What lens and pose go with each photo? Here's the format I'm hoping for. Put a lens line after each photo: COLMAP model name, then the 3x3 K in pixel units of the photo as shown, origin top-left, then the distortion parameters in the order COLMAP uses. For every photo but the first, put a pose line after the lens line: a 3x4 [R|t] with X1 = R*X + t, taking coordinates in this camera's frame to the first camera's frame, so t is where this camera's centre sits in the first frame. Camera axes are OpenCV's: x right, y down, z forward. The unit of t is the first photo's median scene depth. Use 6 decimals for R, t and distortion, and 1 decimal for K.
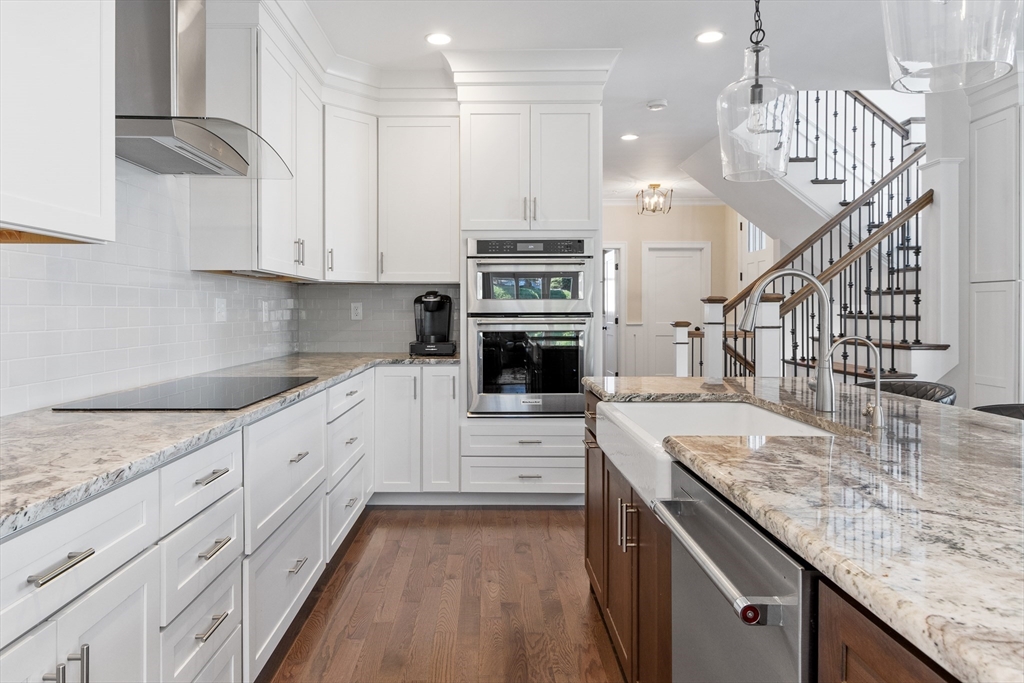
lens RADIAL K [[678.1, 0, 482.9], [0, 678.1, 312.4], [0, 0, 1]] dist [0.022493, 0.001495]
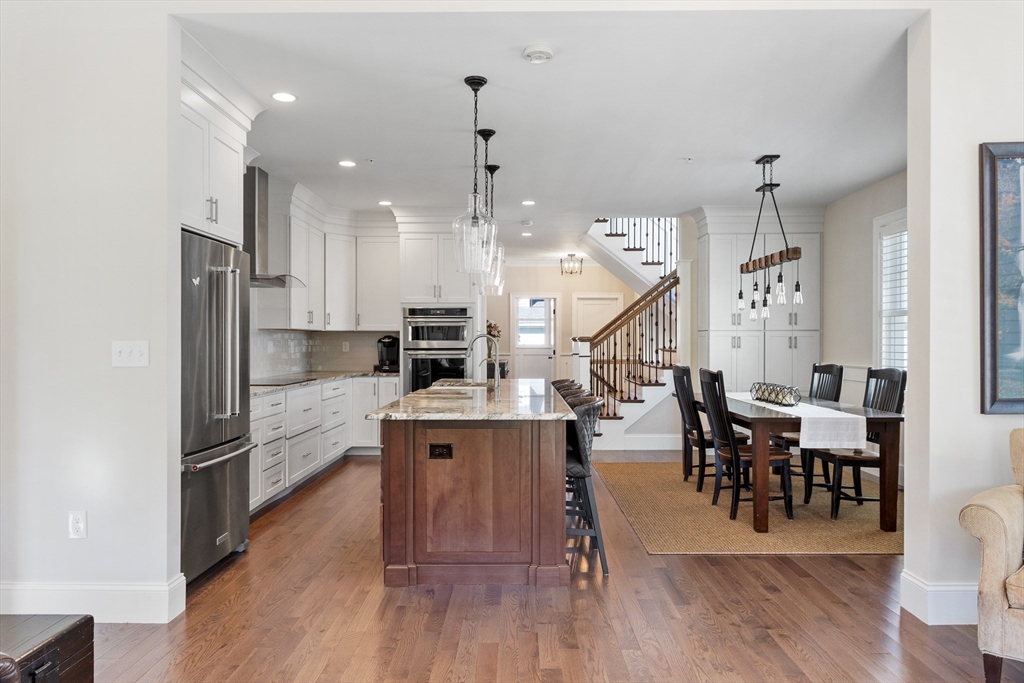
lens RADIAL K [[696.4, 0, 512.8], [0, 696.4, 346.4], [0, 0, 1]] dist [0.013580, 0.001451]
pose [[1.000000, 0.000987, 0.000082, 0.262421], [-0.000987, 0.999987, 0.004978, -0.013257], [-0.000077, -0.004979, 0.999988, -0.844091]]
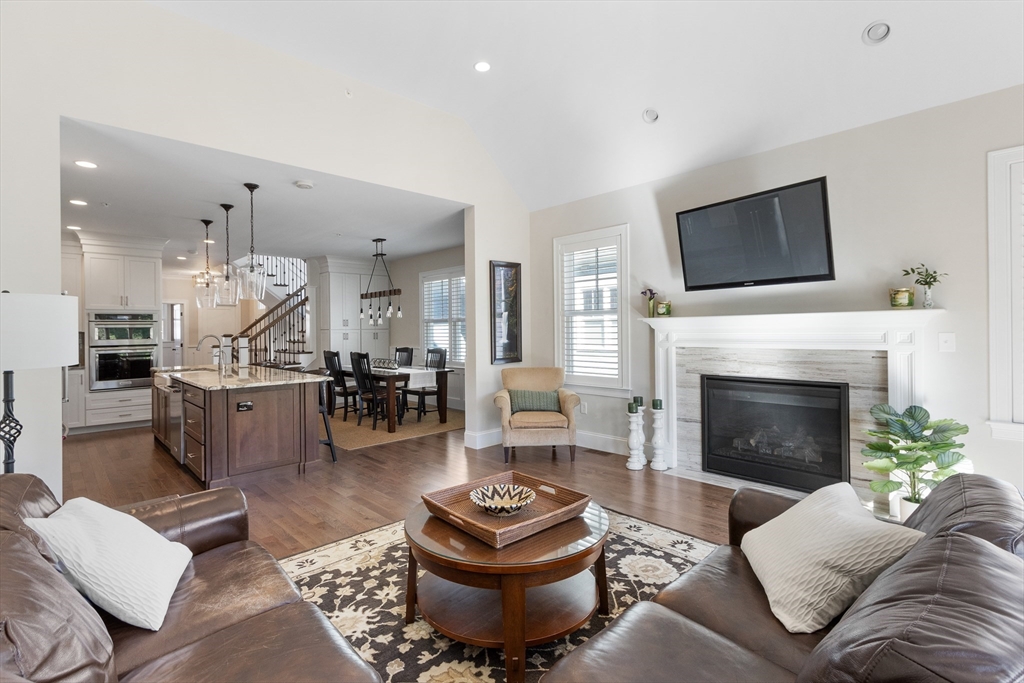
lens RADIAL K [[479.3, 0, 514.2], [0, 479.3, 330.8], [0, 0, 1]] dist [-0.001980, -0.000196]
pose [[0.714068, -0.007848, 0.700033, -0.123192], [0.011840, 0.999930, -0.000868, -0.029603], [-0.699977, 0.008908, 0.714110, -1.089032]]
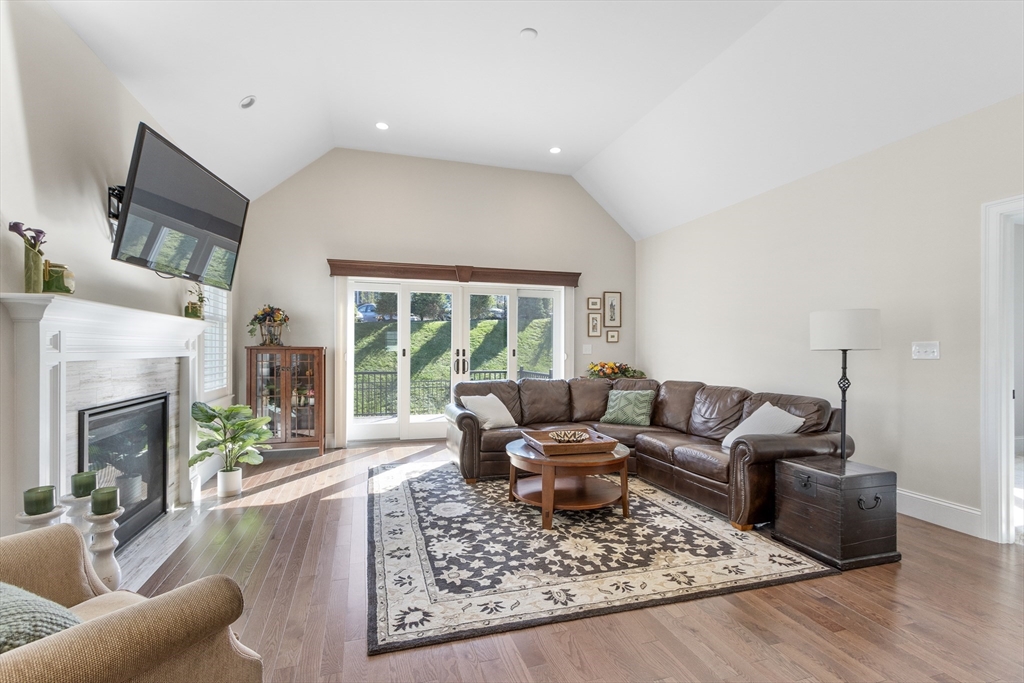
lens RADIAL K [[479.3, 0, 515.7], [0, 479.3, 344.4], [0, 0, 1]] dist [-0.001980, -0.000196]
pose [[-0.950228, -0.001183, -0.311553, 2.334569], [0.000178, 0.999991, -0.004339, 0.054482], [0.311556, -0.004179, -0.950219, 2.937188]]
